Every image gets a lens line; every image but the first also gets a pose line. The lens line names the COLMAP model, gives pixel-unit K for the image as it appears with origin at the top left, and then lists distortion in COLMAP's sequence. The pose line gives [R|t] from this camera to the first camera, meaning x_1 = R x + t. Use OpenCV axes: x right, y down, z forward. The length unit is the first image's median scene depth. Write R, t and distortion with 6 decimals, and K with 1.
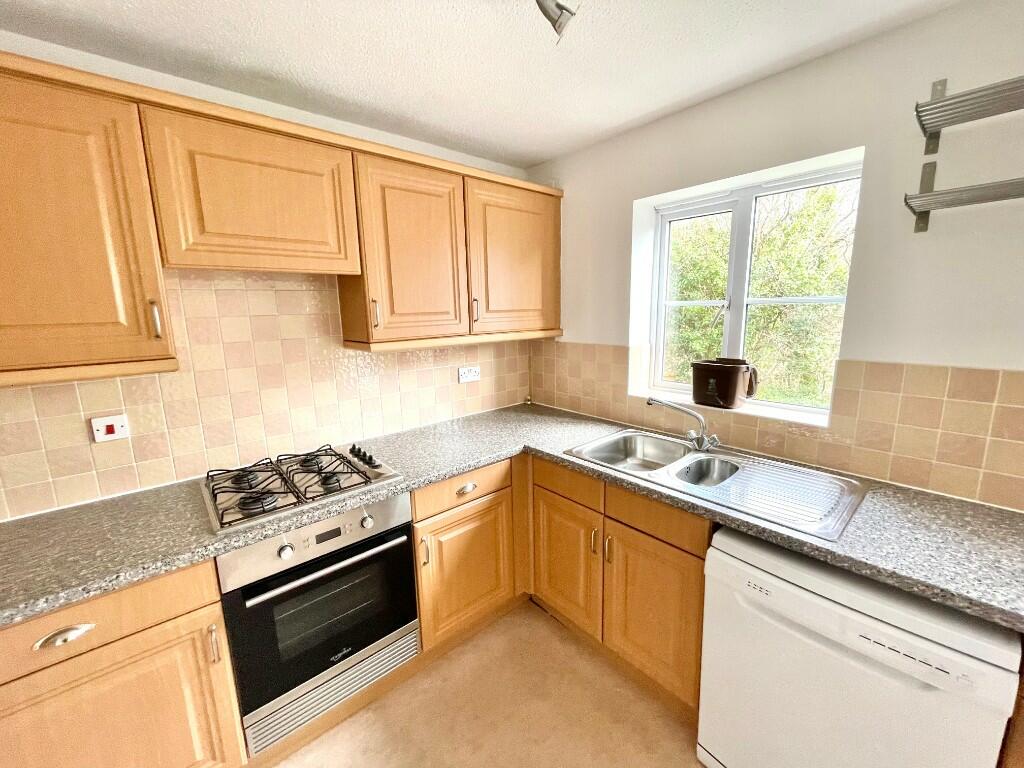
lens RADIAL K [[414.1, 0, 517.5], [0, 414.1, 382.6], [0, 0, 1]] dist [0.001266, 0.000577]
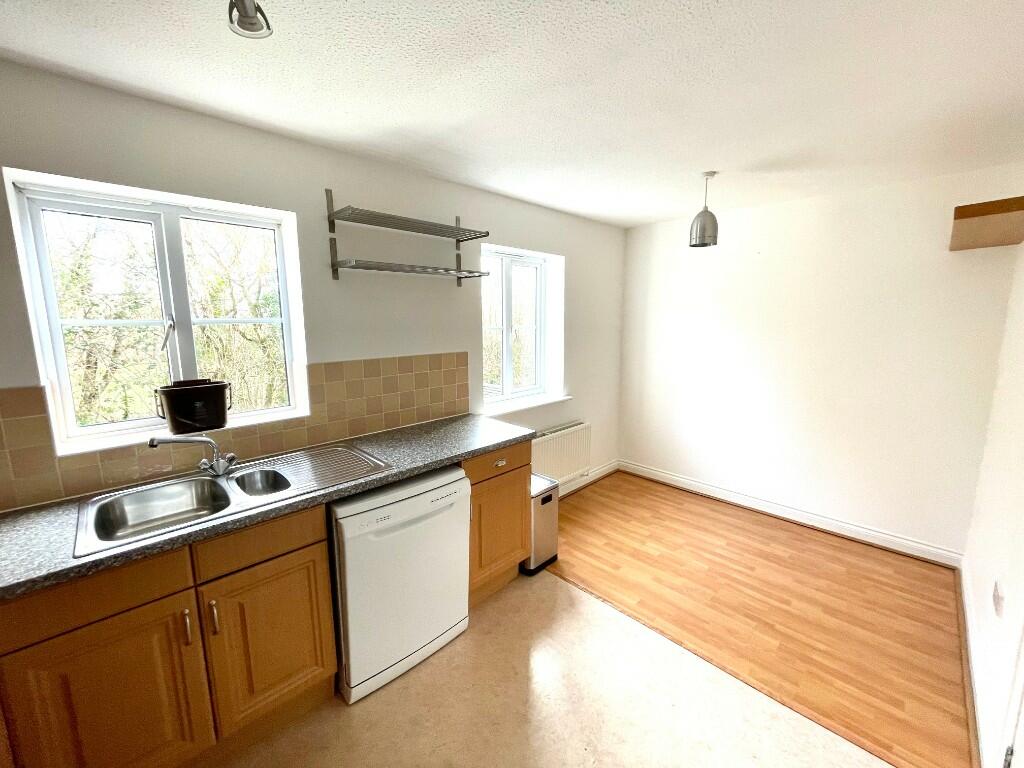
lens RADIAL K [[414.1, 0, 517.7], [0, 414.1, 376.8], [0, 0, 1]] dist [0.001266, 0.000577]
pose [[-0.056236, -0.126202, 0.990409, -0.554939], [0.184475, 0.973586, 0.134533, -0.063565], [-0.981227, 0.190271, -0.031470, 0.336448]]
